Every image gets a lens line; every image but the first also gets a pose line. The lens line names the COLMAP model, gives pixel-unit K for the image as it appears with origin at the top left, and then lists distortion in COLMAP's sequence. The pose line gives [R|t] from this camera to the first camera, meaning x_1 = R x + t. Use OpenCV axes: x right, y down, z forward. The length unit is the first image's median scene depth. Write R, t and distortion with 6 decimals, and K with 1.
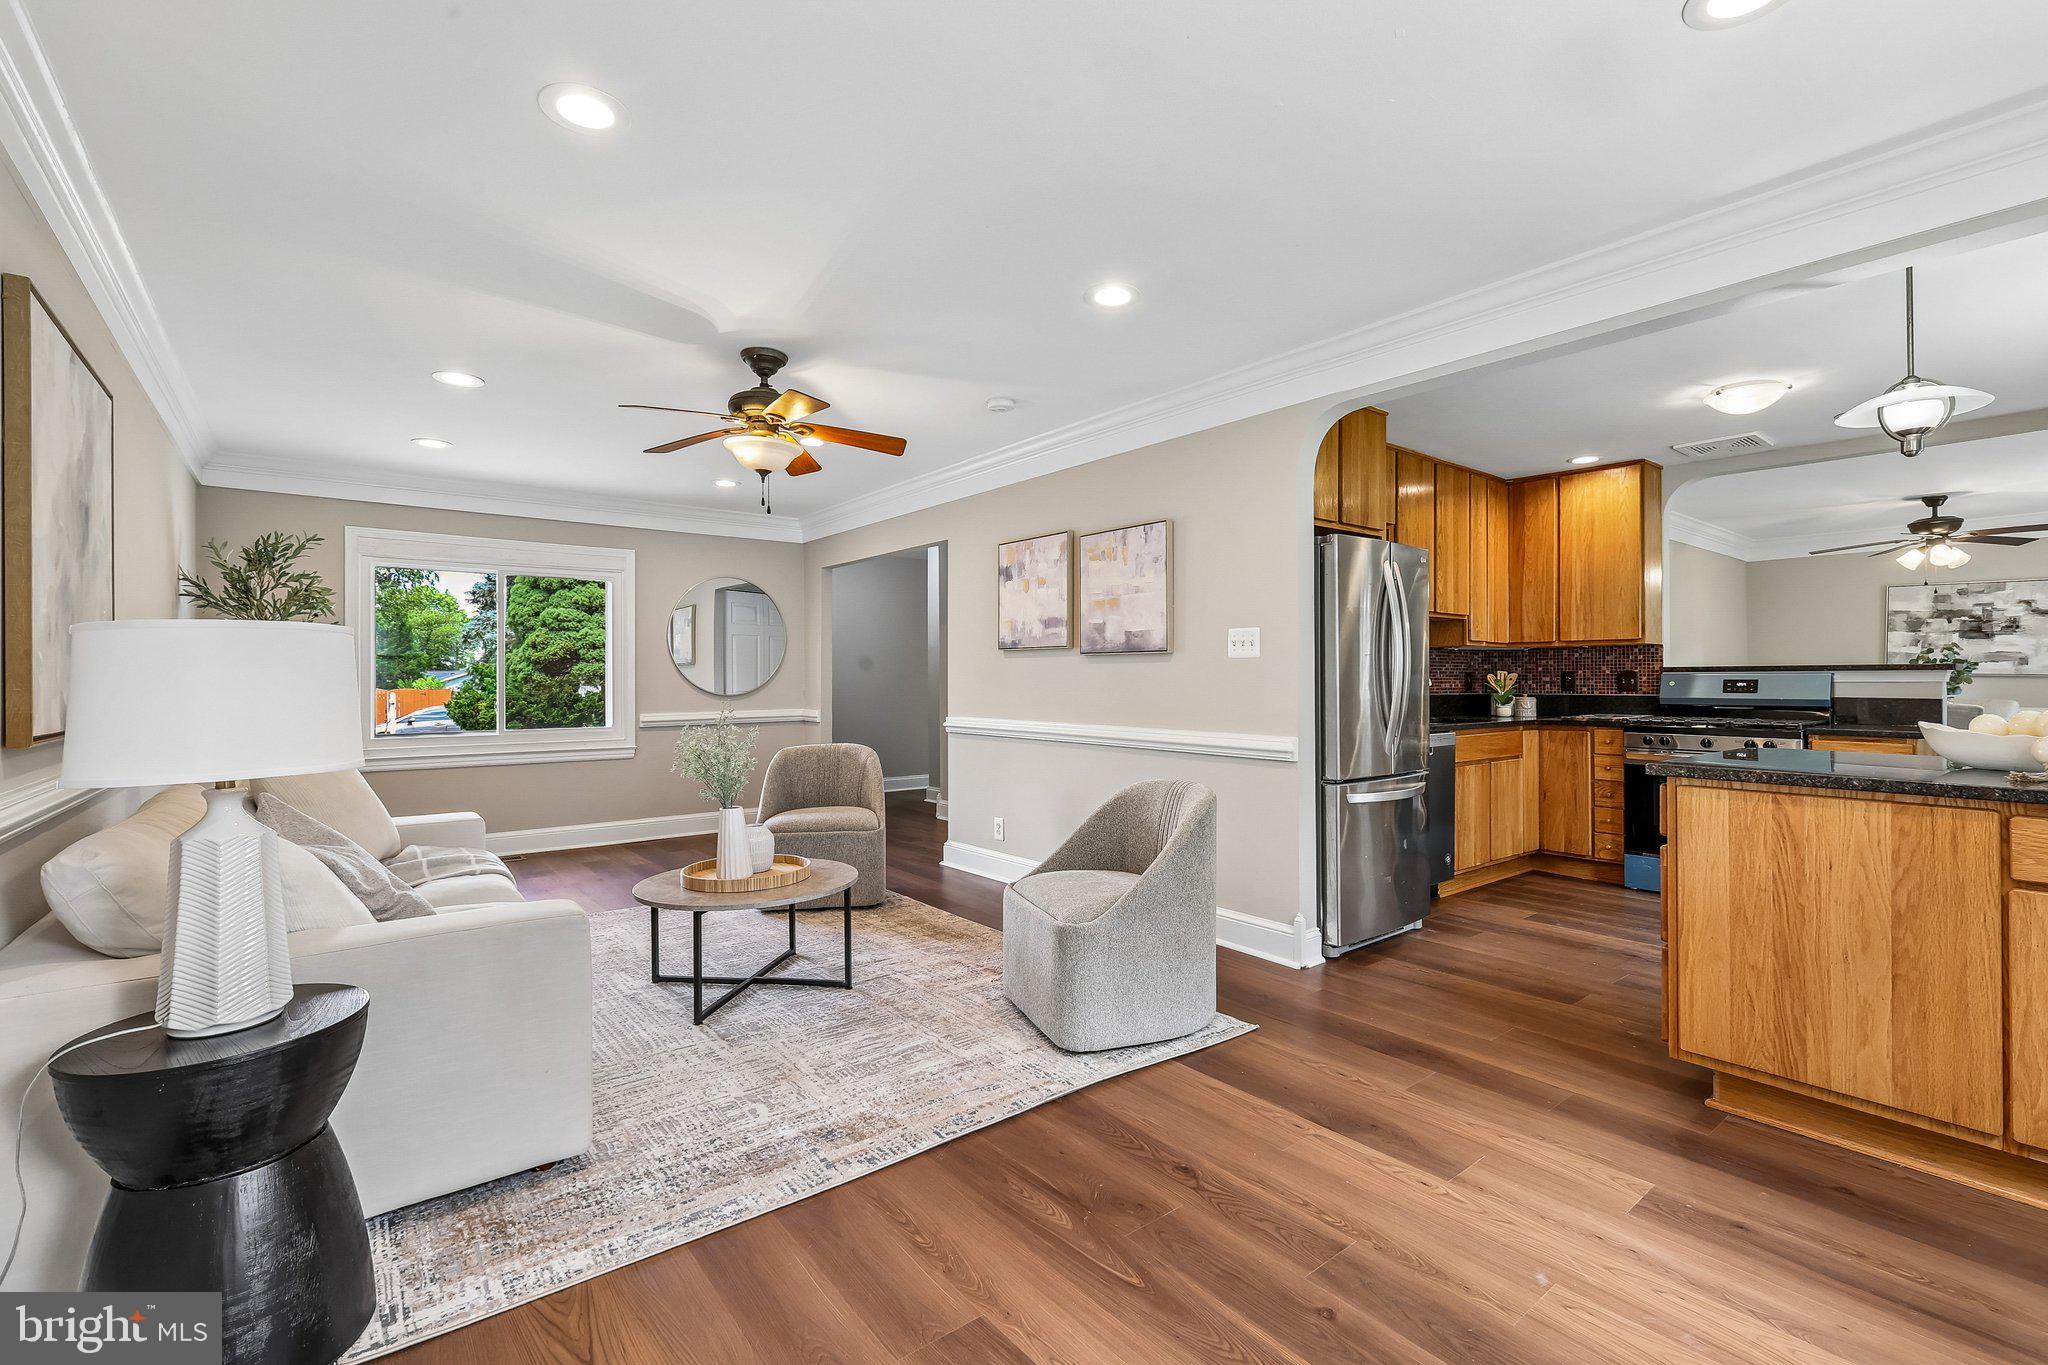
lens RADIAL K [[898.3, 0, 1016.6], [0, 898.3, 676.8], [0, 0, 1]] dist [-0.001230, -0.000224]
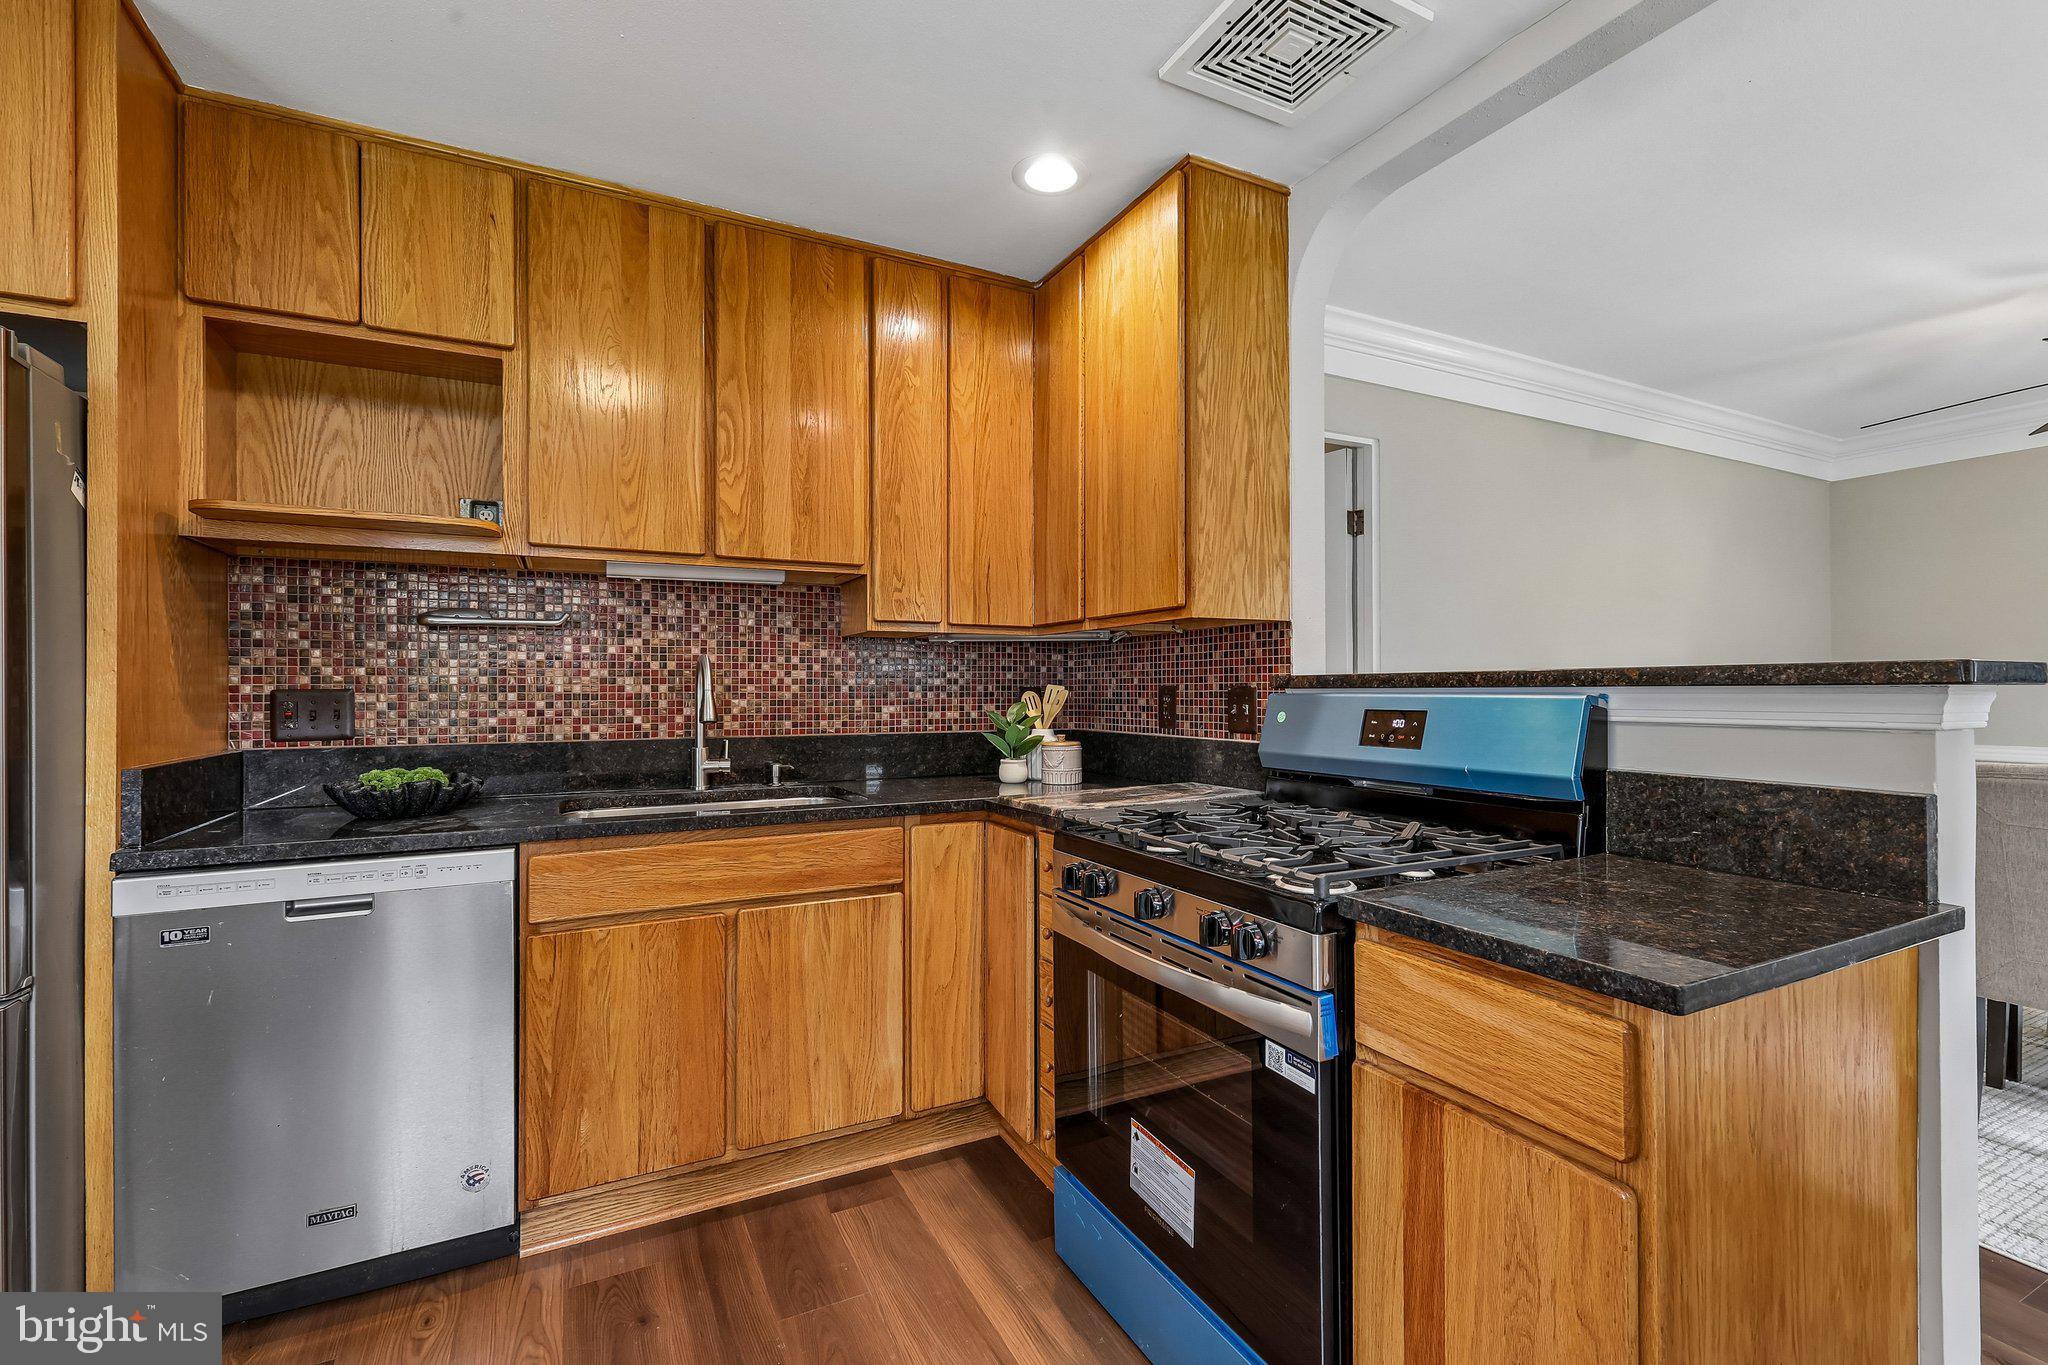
lens RADIAL K [[896.1, 0, 1028.1], [0, 896.1, 685.8], [0, 0, 1]] dist [0.002340, 0.000315]
pose [[0.982456, -0.003537, -0.186461, 0.649552], [0.003529, 0.999994, -0.000377, -0.006355], [0.186461, -0.000288, 0.982462, 0.549596]]
